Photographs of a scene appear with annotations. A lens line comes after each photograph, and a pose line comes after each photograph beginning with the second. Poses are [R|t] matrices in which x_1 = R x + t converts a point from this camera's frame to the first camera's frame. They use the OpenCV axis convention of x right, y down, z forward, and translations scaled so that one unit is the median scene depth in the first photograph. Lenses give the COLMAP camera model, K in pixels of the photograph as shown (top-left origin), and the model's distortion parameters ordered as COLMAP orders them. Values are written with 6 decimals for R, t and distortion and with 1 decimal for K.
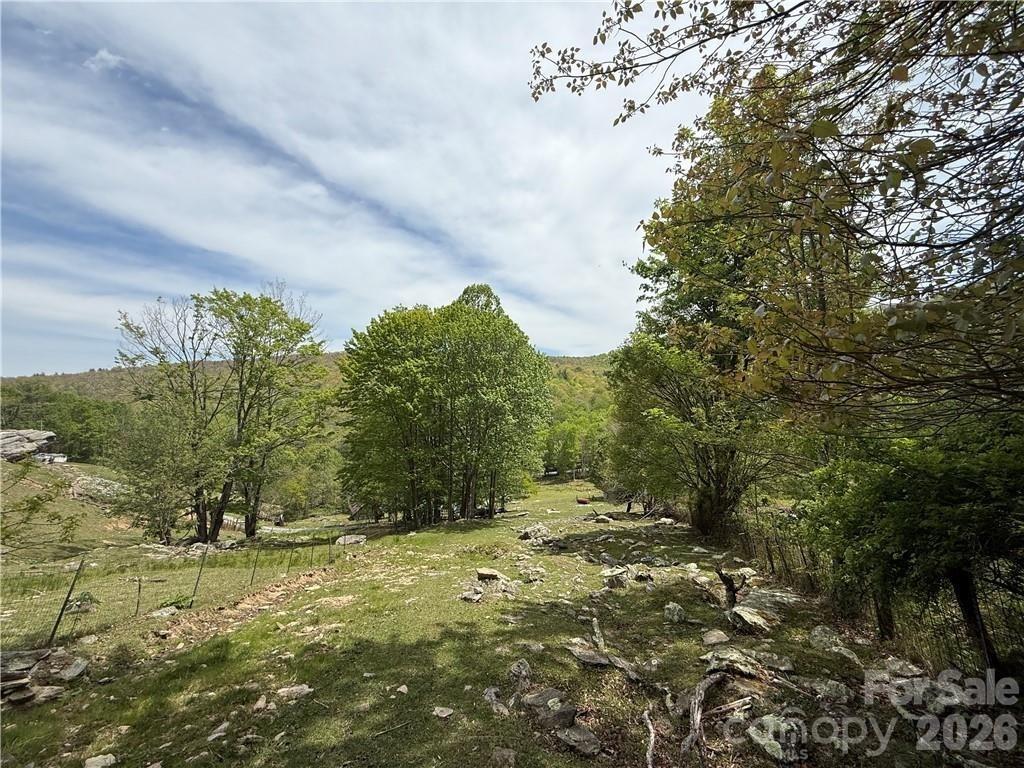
lens RADIAL K [[415.8, 0, 516.2], [0, 415.8, 380.8], [0, 0, 1]] dist [-0.001328, -0.000120]
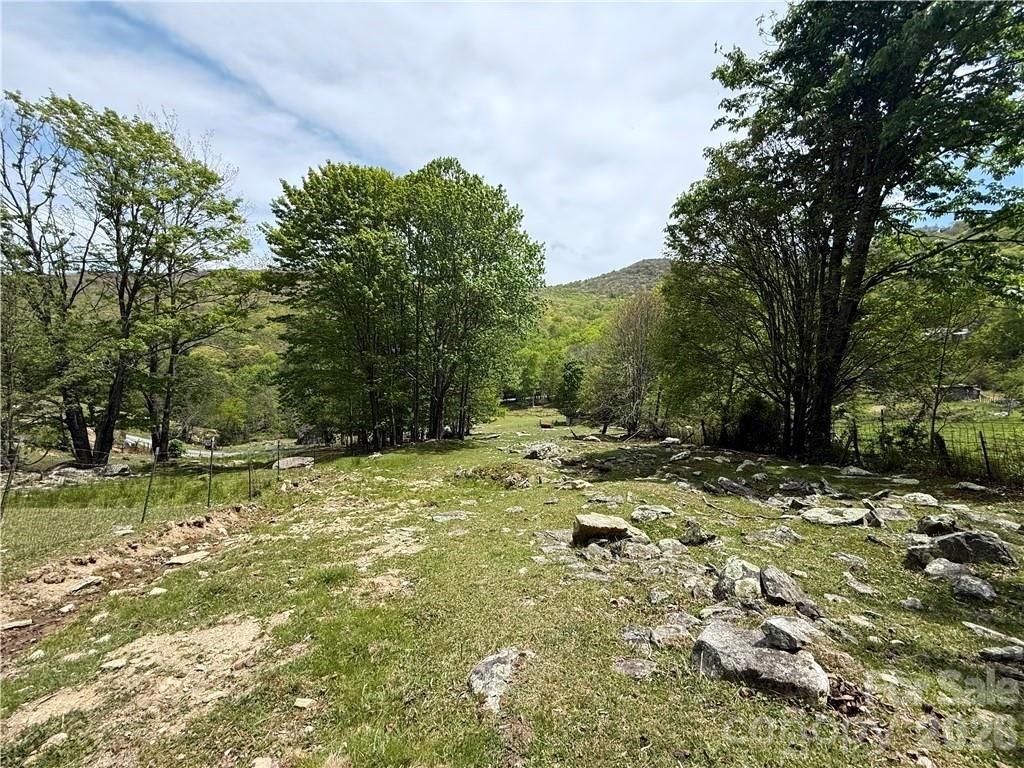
lens RADIAL K [[415.8, 0, 516.2], [0, 415.8, 380.8], [0, 0, 1]] dist [-0.001328, -0.000120]
pose [[0.993473, 0.016953, 0.112799, -0.063938], [-0.035500, 0.985737, 0.164509, 0.075193], [-0.108402, -0.167440, 0.979905, 0.186204]]
